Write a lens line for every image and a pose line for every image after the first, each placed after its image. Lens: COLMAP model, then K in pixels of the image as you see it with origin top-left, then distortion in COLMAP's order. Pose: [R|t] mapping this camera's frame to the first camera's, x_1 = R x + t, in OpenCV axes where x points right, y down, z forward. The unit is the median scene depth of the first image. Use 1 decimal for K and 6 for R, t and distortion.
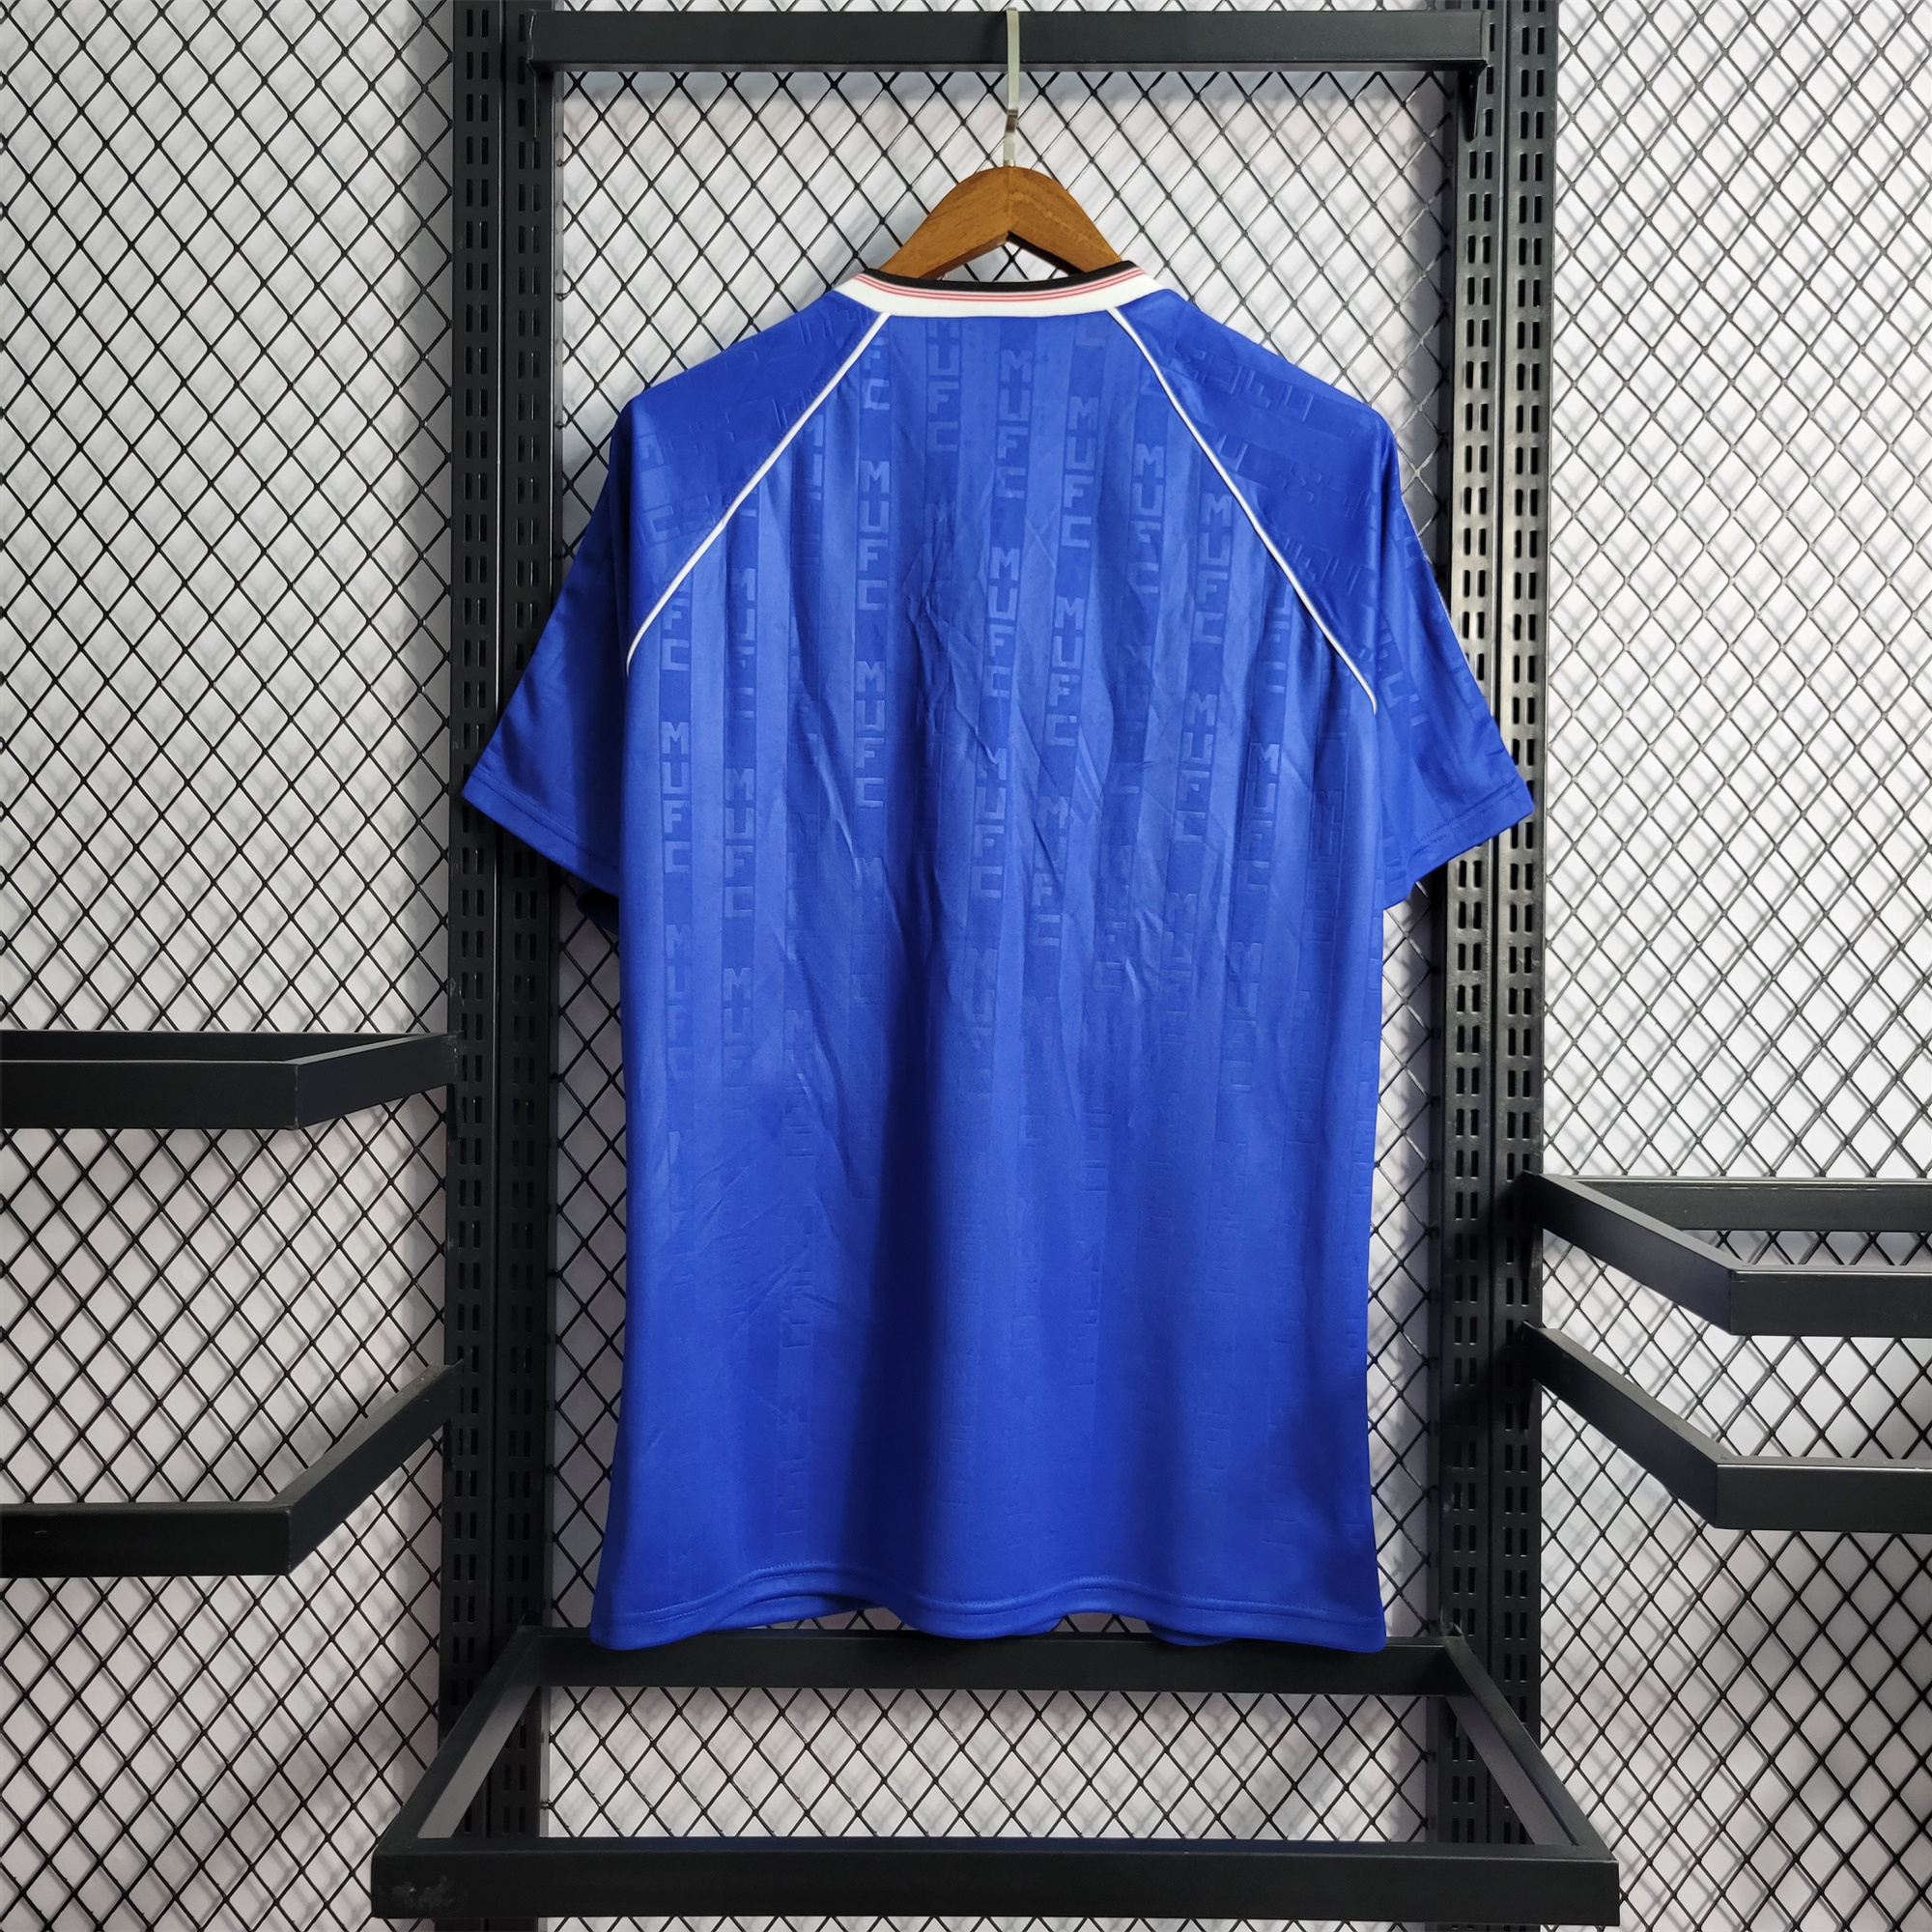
lens RADIAL K [[1990.8, 0, 963.1], [0, 1990.8, 963.9], [0, 0, 1]] dist [-0.009232, 0.000000]
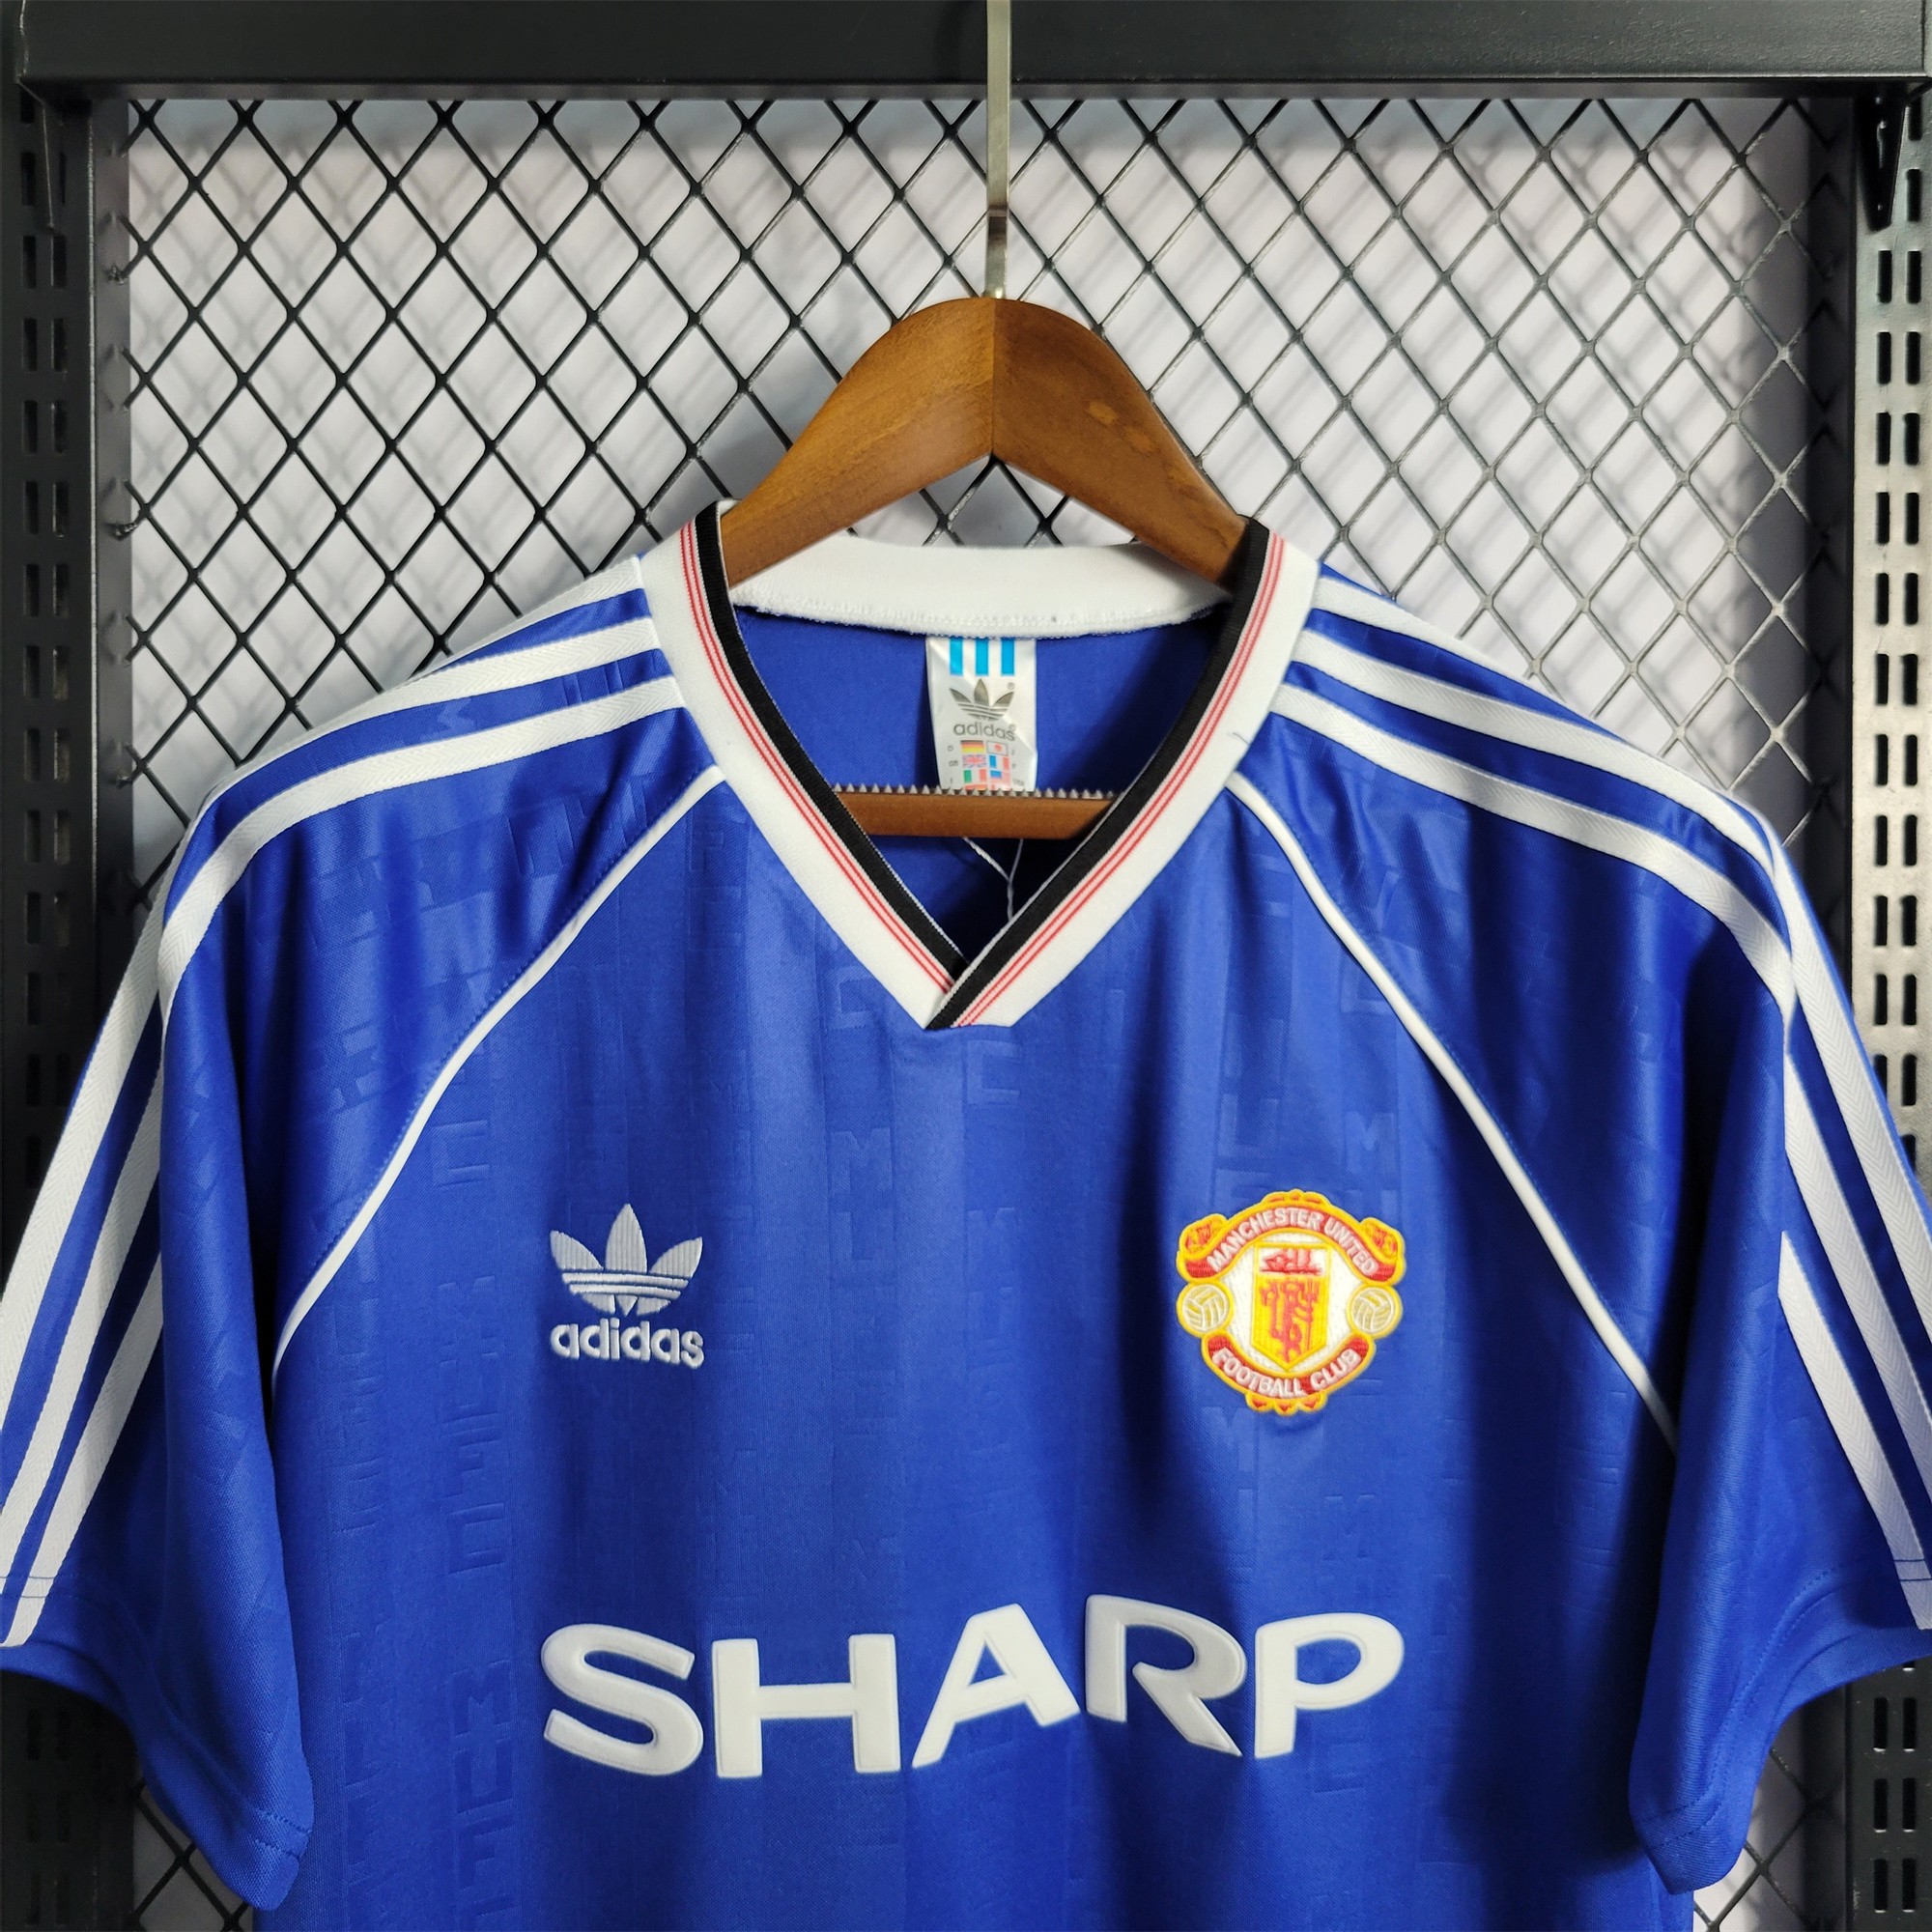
lens RADIAL K [[1990.8, 0, 963.6], [0, 1990.8, 957.4], [0, 0, 1]] dist [-0.009232, 0.000000]
pose [[0.999700, -0.009389, 0.022618, 0.003261], [0.009706, 0.999855, -0.013962, -0.217942], [-0.022484, 0.014177, 0.999647, 0.486158]]
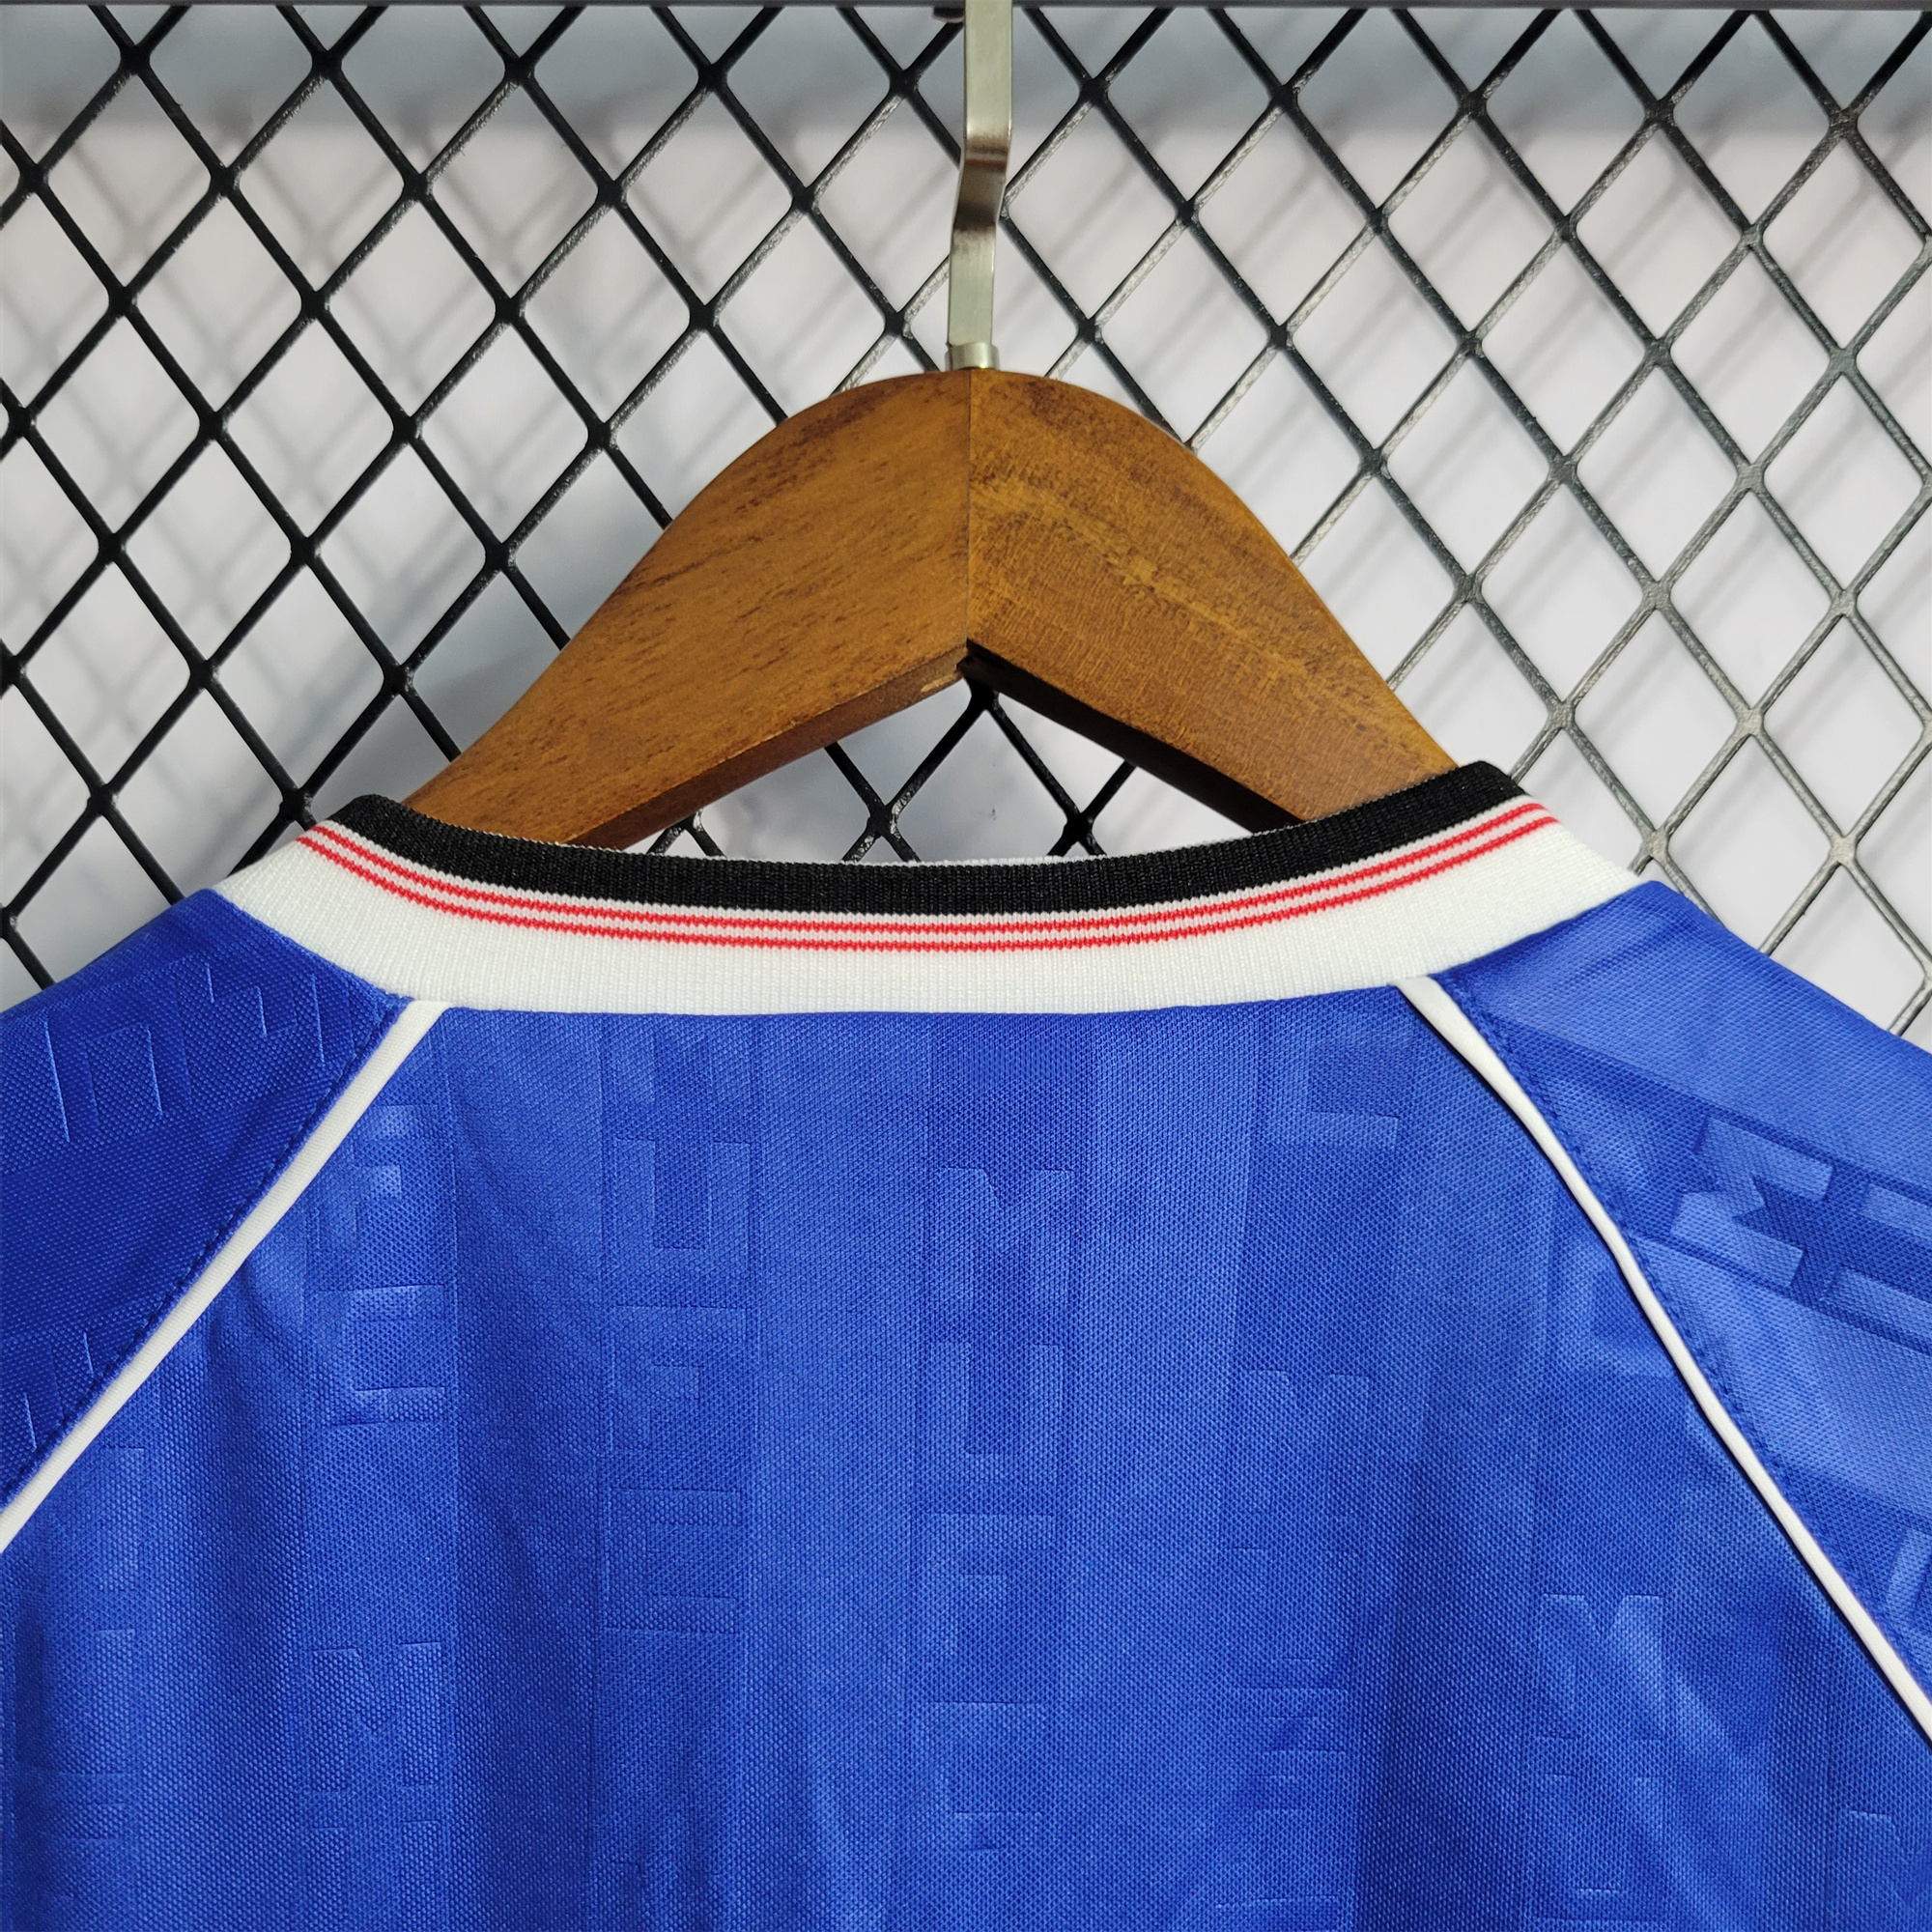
lens RADIAL K [[1990.8, 0, 961.3], [0, 1990.8, 956.2], [0, 0, 1]] dist [-0.009232, 0.000000]
pose [[0.999889, 0.000618, 0.014909, 0.017535], [0.000456, 0.997409, -0.071944, -0.300996], [-0.014915, 0.071942, 0.997297, 0.736892]]
